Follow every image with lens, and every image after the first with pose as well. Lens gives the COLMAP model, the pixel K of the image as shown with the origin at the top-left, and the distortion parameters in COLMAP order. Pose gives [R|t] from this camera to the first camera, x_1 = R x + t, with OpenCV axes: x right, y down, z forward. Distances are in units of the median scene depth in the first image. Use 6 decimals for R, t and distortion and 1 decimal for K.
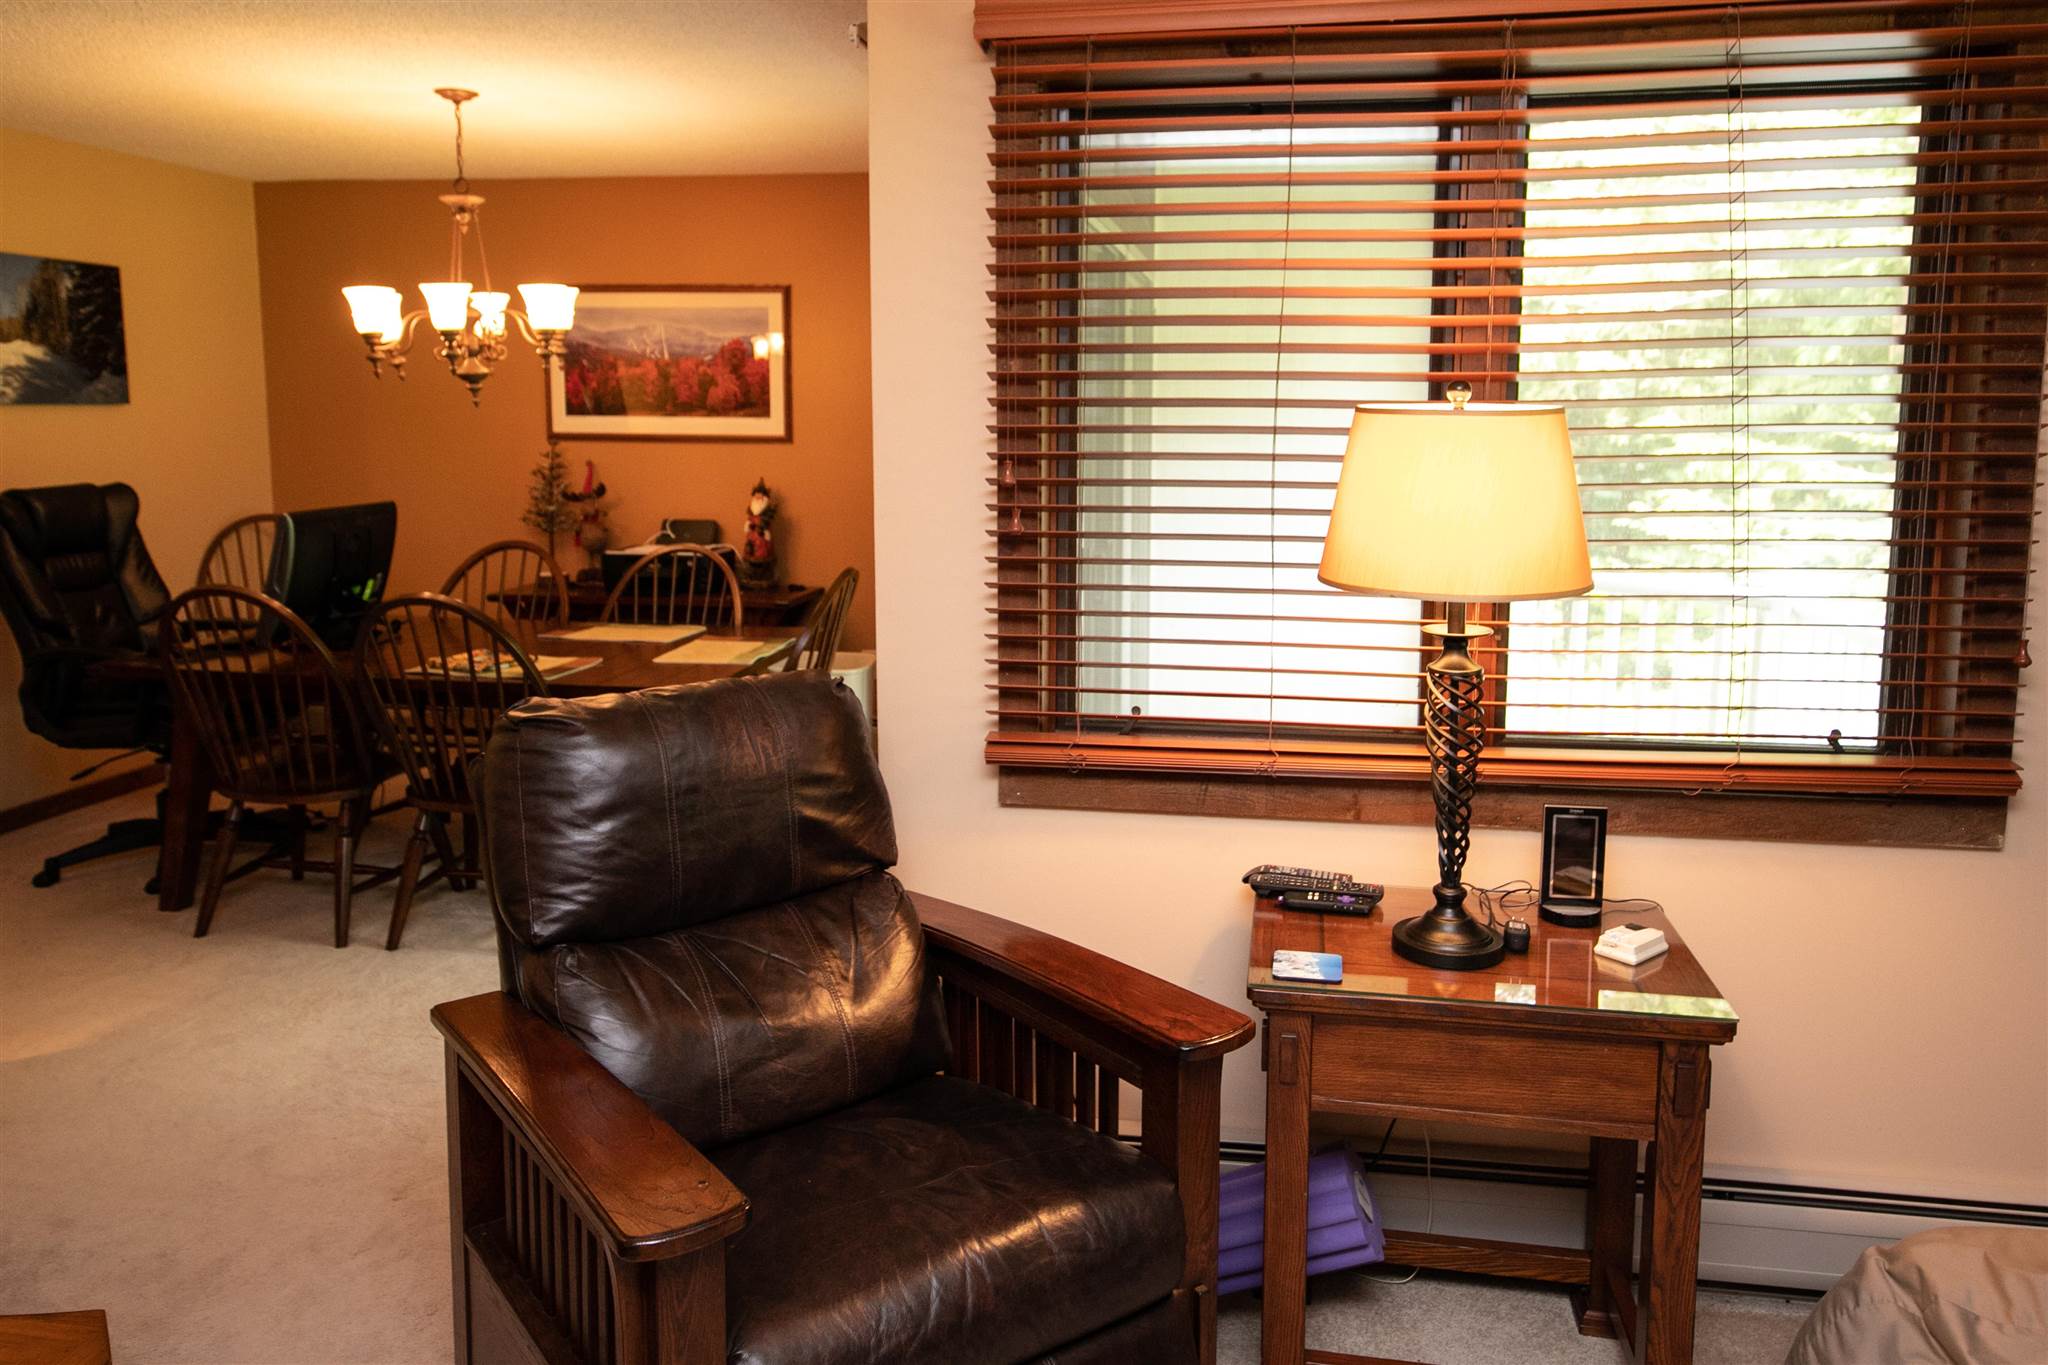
lens RADIAL K [[1448.6, 0, 1053.7], [0, 1448.6, 575.8], [0, 0, 1]] dist [0.017146, -0.002721]
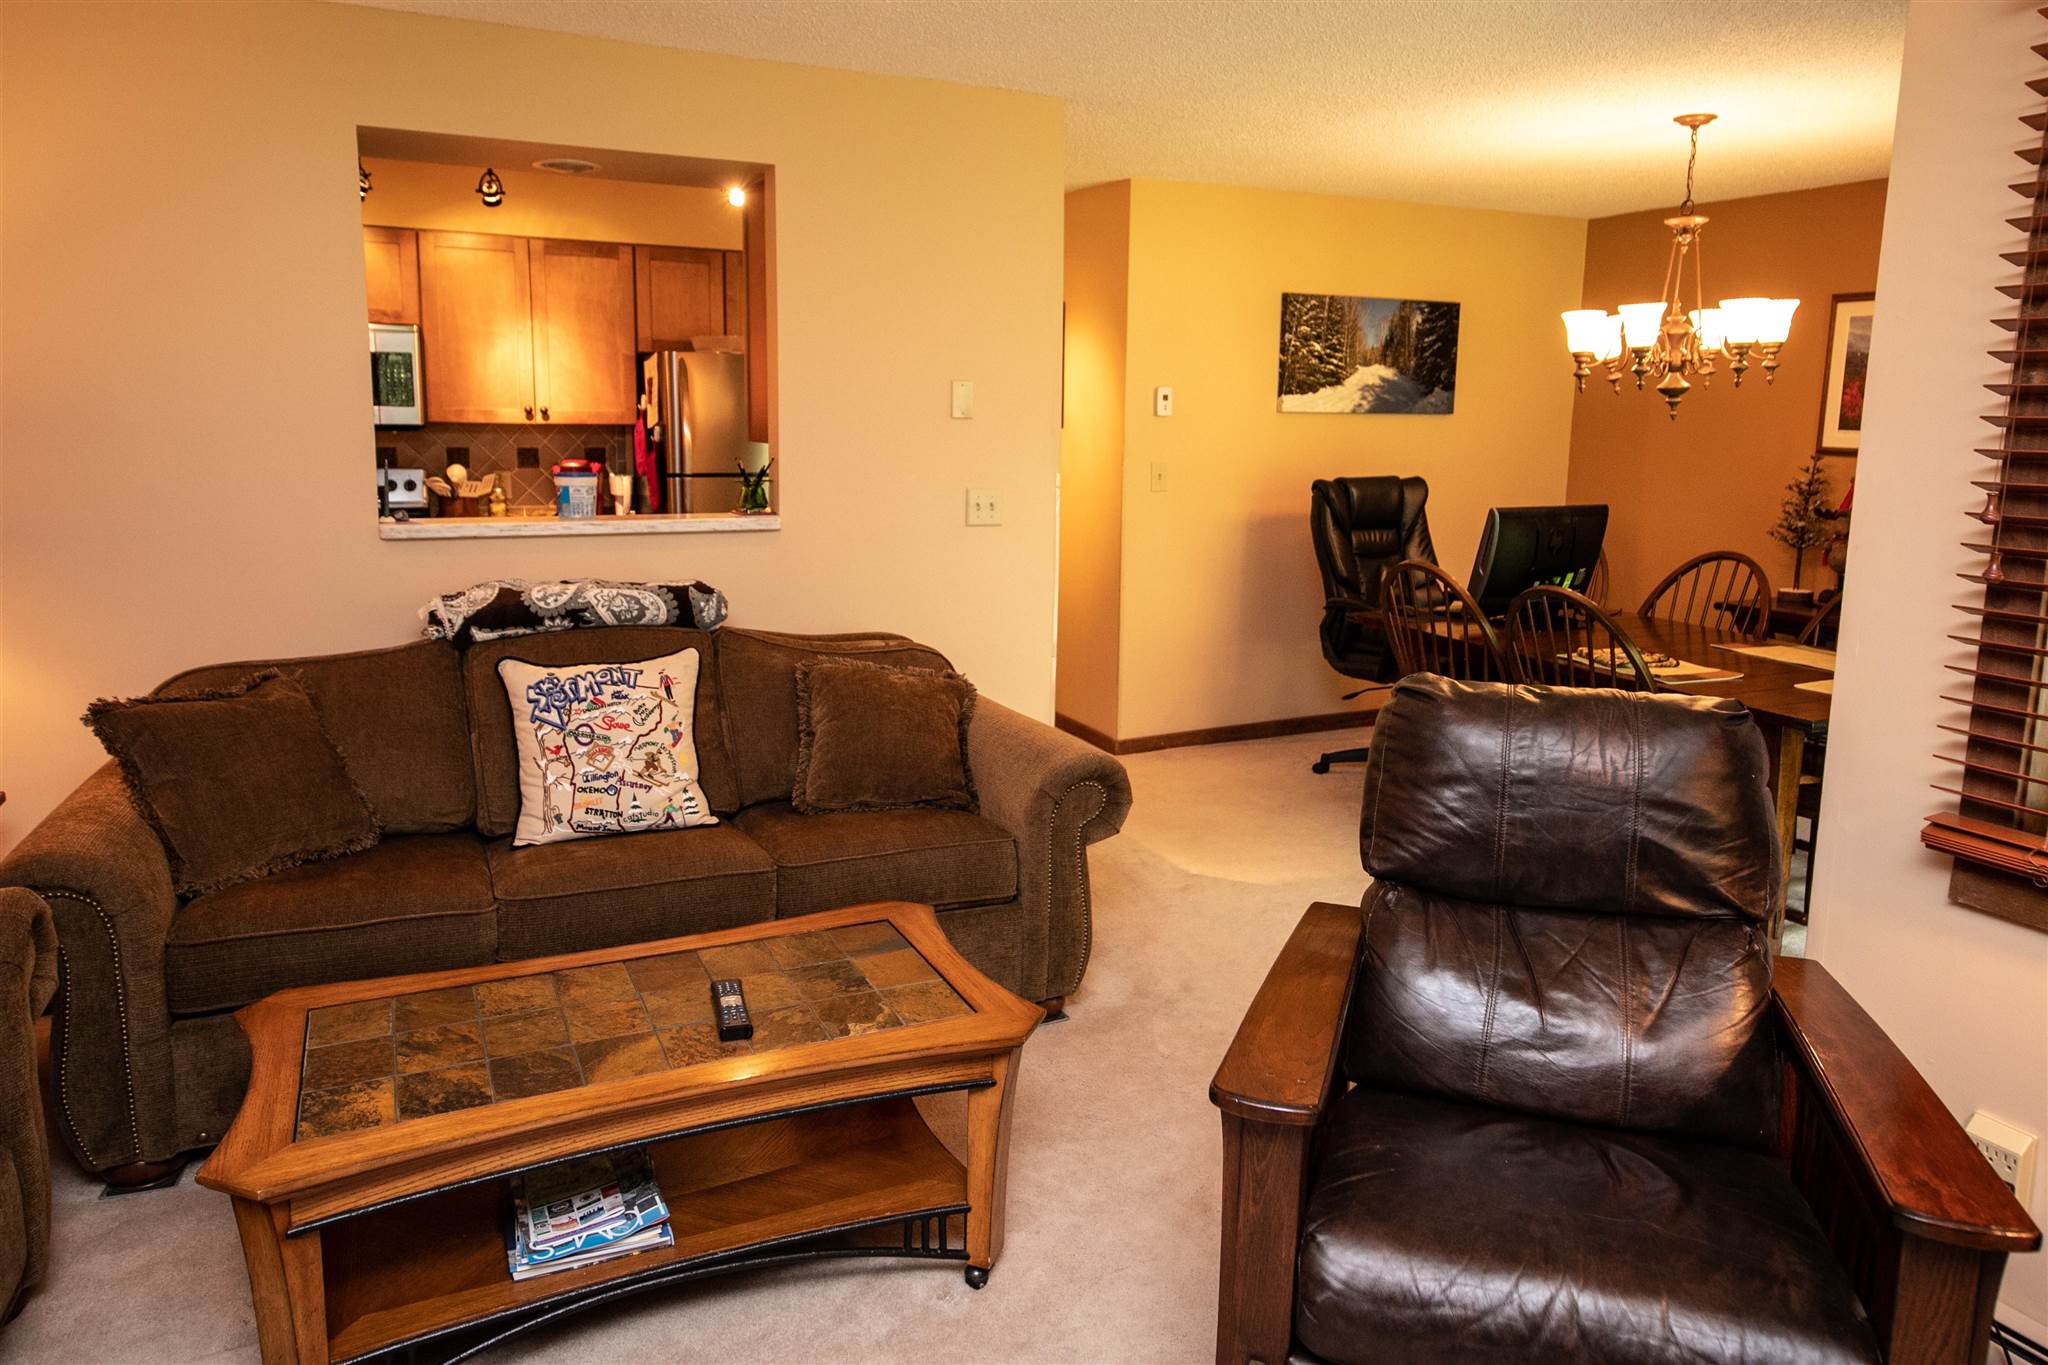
lens RADIAL K [[1364.7, 0, 1030.5], [0, 1364.7, 615.4], [0, 0, 1]] dist [0.017160, -0.000953]
pose [[0.565288, 0.132380, -0.814202, 0.156078], [-0.109661, 0.990338, 0.084881, -0.008551], [0.817572, 0.041304, 0.574343, 0.052248]]
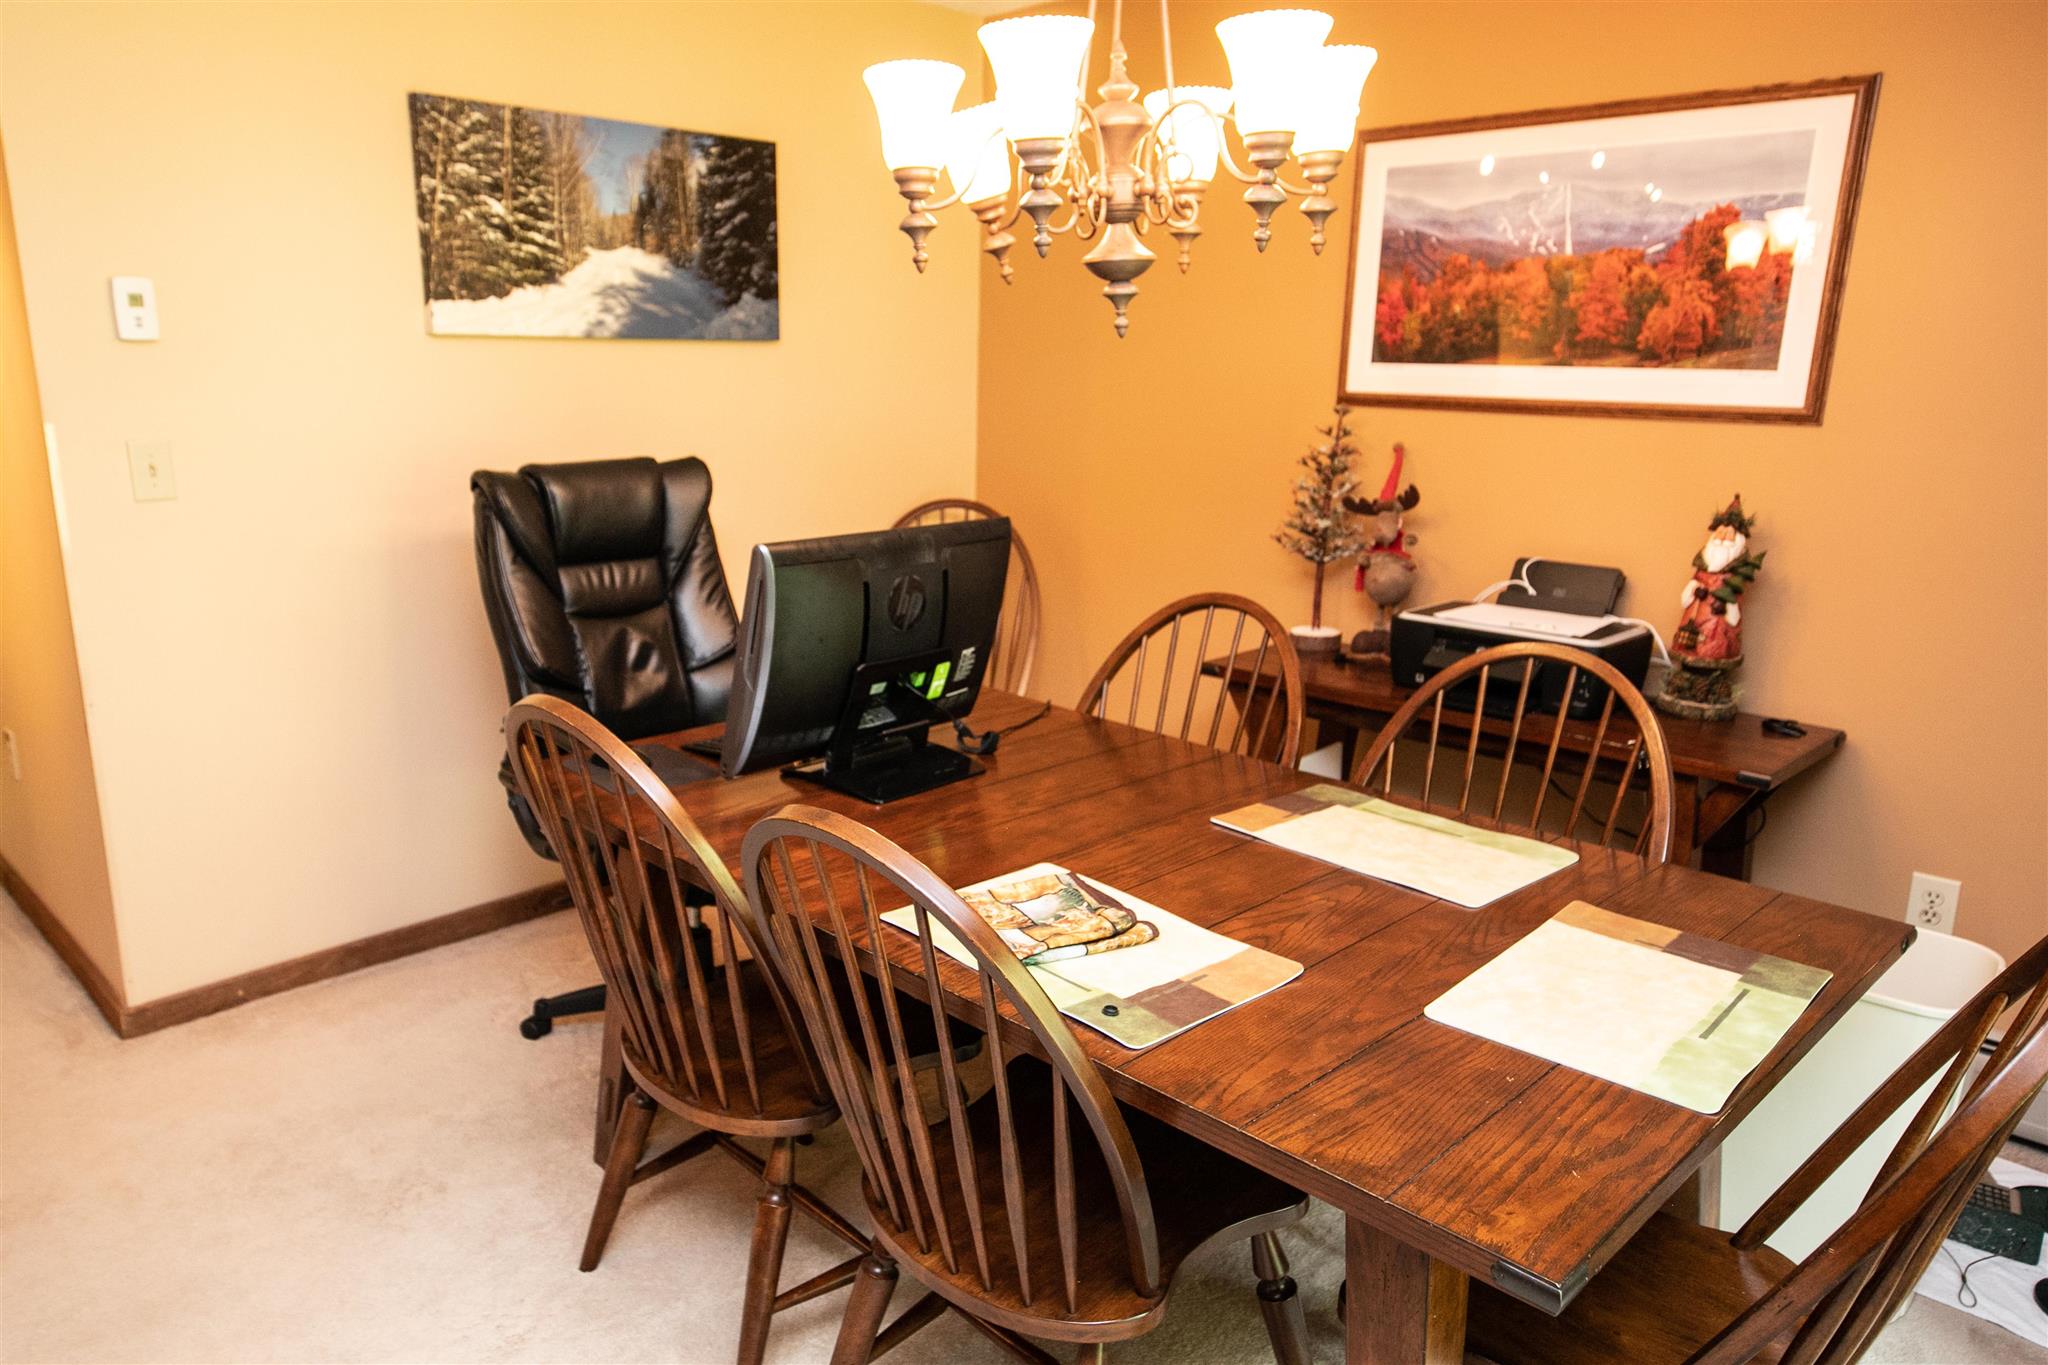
lens RADIAL K [[1383.9, 0, 950.3], [0, 1383.9, 697.5], [0, 0, 1]] dist [0.016543, -0.002748]
pose [[0.792339, 0.153118, -0.590554, -0.155150], [-0.079960, 0.985706, 0.148291, -0.060843], [0.604819, -0.070276, 0.793256, 0.576426]]
